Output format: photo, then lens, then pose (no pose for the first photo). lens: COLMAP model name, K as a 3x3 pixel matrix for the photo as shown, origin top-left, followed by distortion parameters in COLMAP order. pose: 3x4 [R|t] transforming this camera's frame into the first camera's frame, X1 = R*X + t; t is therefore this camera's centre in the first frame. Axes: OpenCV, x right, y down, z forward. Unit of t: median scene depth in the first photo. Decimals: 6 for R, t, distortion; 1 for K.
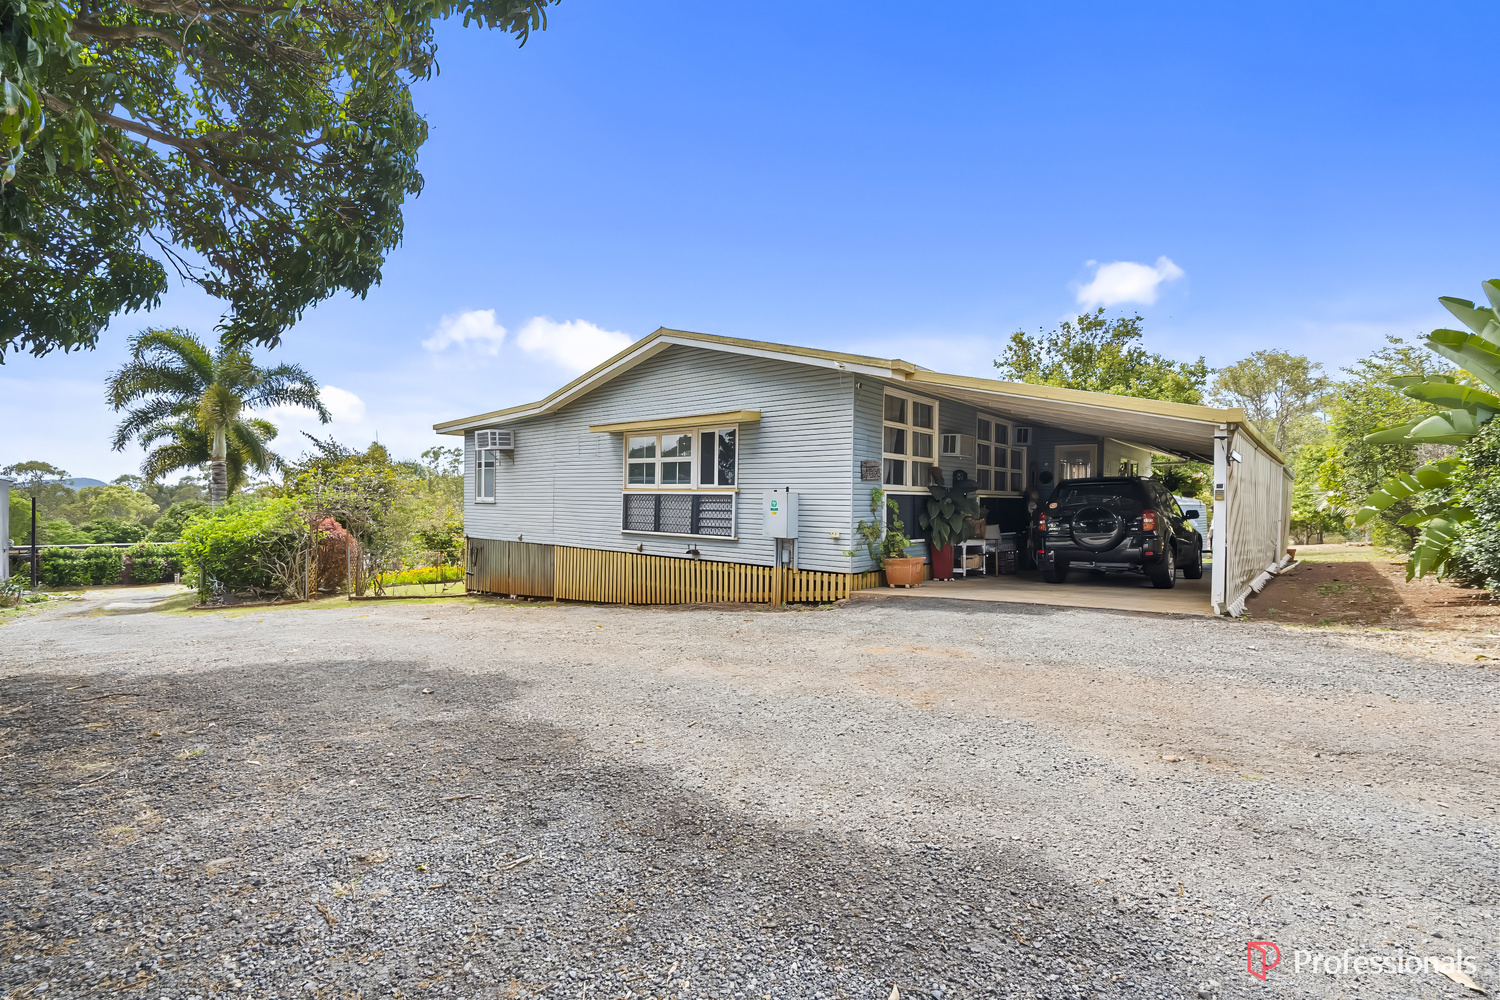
lens RADIAL K [[674.7, 0, 745.7], [0, 674.7, 494.8], [0, 0, 1]] dist [-0.001340, 0.000384]
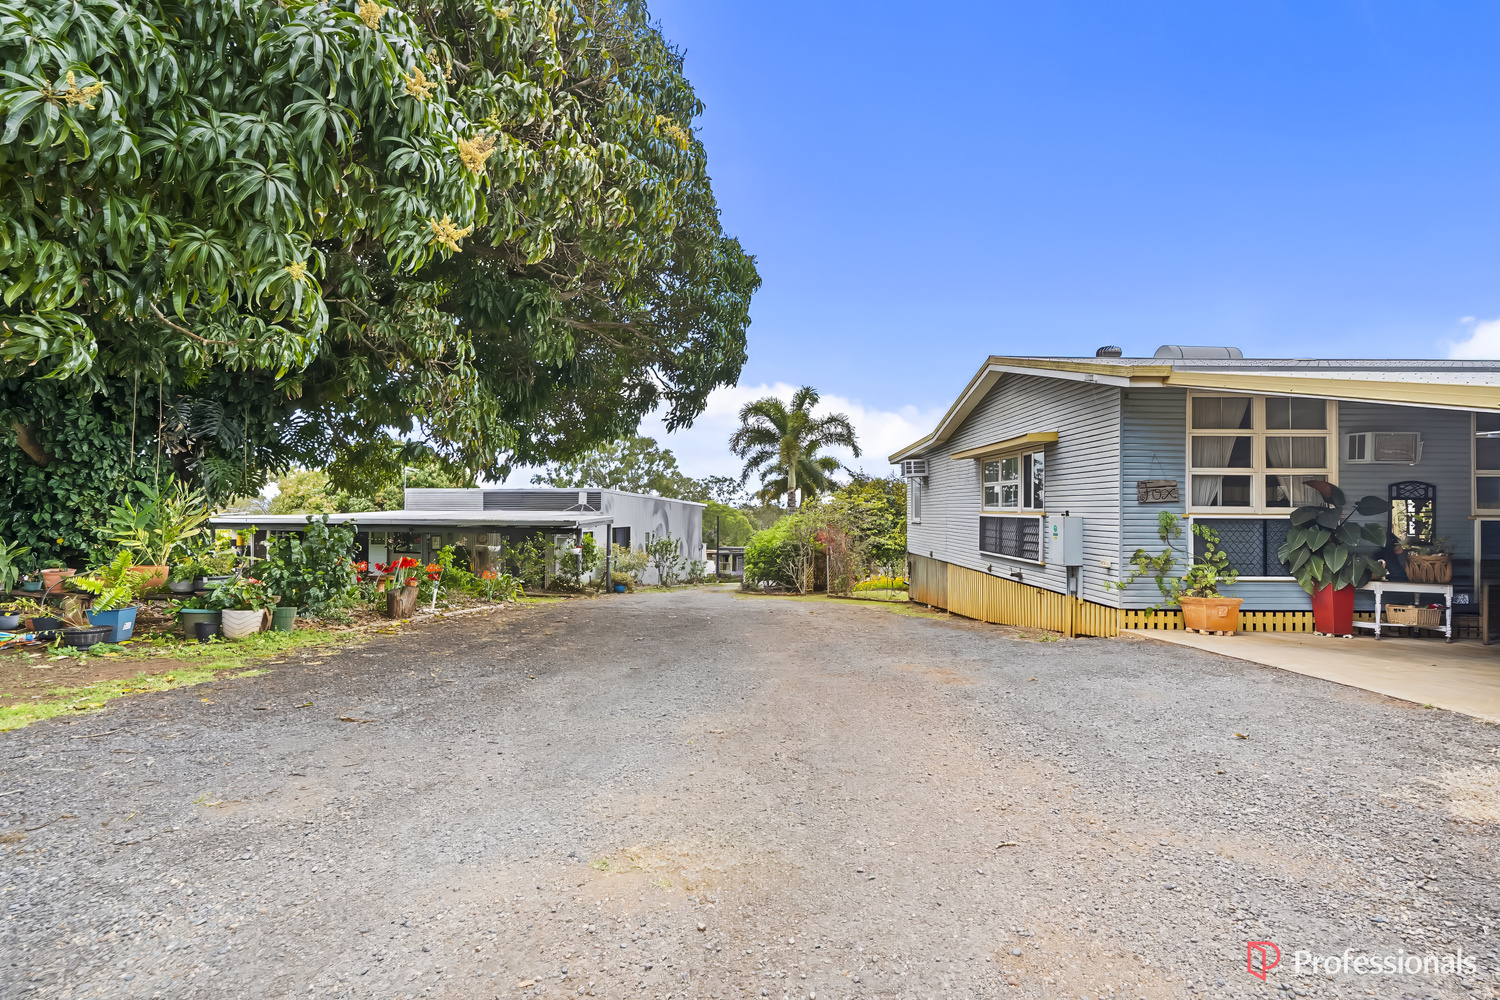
lens RADIAL K [[674.7, 0, 745.7], [0, 674.7, 494.8], [0, 0, 1]] dist [-0.001340, 0.000384]
pose [[0.656335, -0.024494, -0.754072, 0.417755], [0.007132, 0.999630, -0.026263, -0.010818], [0.754436, 0.011860, 0.656266, 0.038498]]
